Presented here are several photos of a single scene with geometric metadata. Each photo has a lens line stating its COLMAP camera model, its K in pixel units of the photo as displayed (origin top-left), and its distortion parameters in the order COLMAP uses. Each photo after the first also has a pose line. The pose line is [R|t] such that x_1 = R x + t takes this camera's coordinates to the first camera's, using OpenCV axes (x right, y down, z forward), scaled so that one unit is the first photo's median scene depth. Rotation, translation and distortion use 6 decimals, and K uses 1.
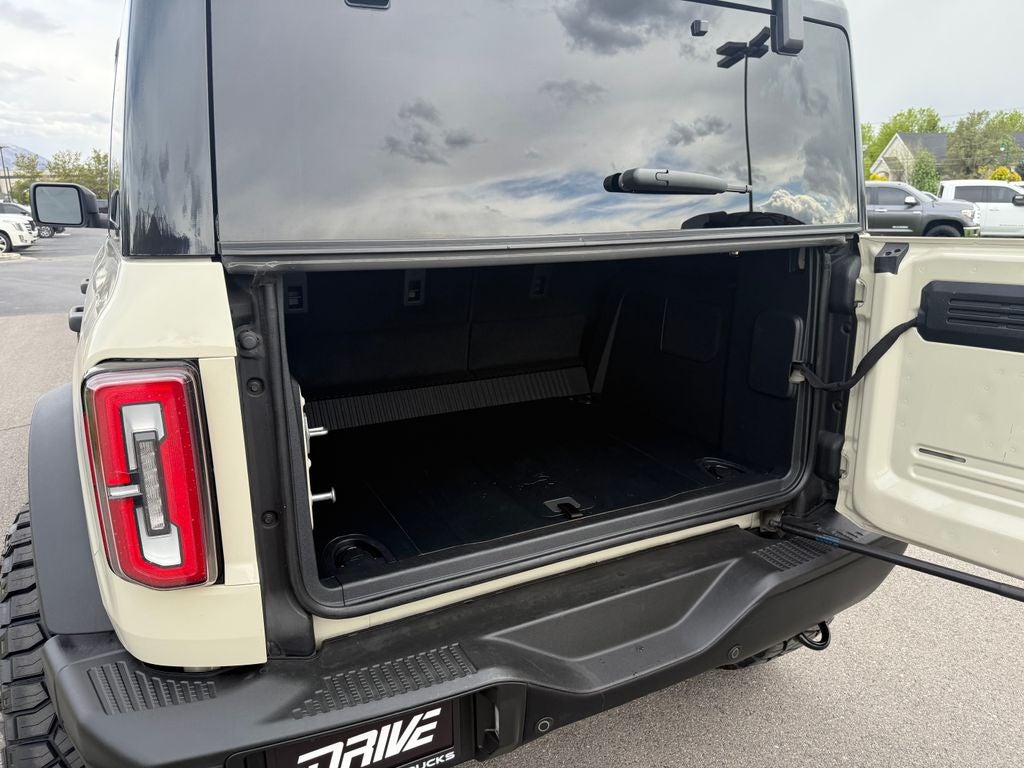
lens RADIAL K [[735.5, 0, 512.0], [0, 735.5, 384.0], [0, 0, 1]] dist [-0.003268, -0.003132]
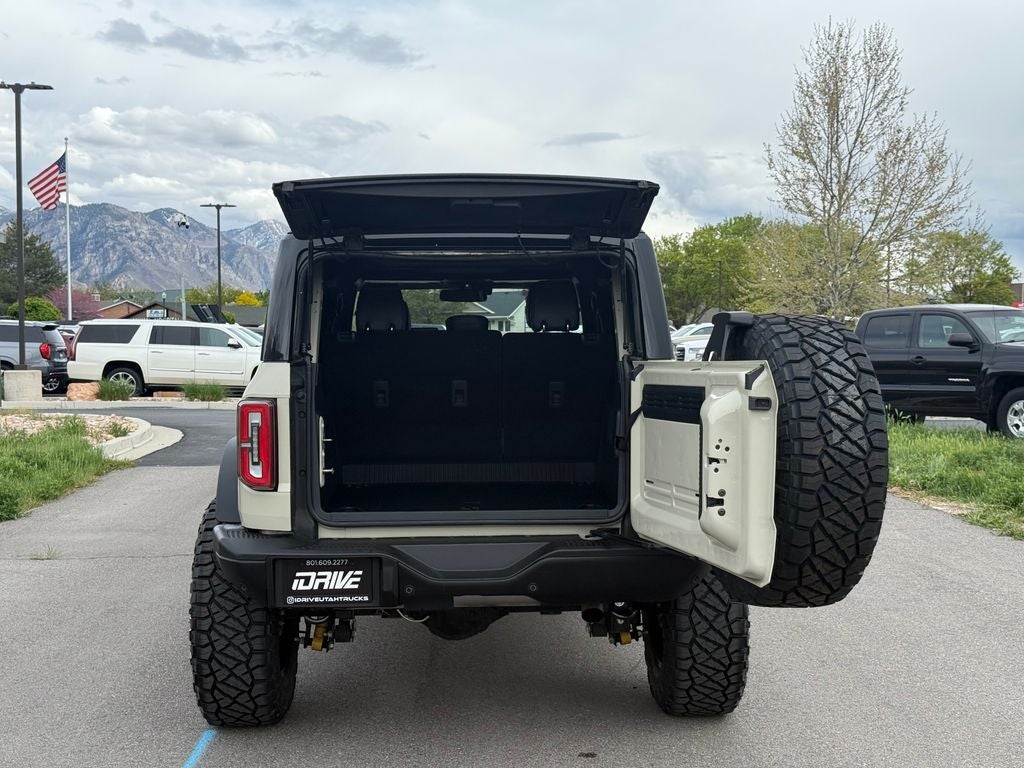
lens RADIAL K [[1420.6, 0, 512.0], [0, 1420.6, 384.0], [0, 0, 1]] dist [0.188141, -0.355247]
pose [[0.900912, 0.018631, -0.433601, 2.171046], [-0.107539, 0.977505, -0.181436, 0.641027], [0.420467, 0.210087, 0.882650, -2.703588]]
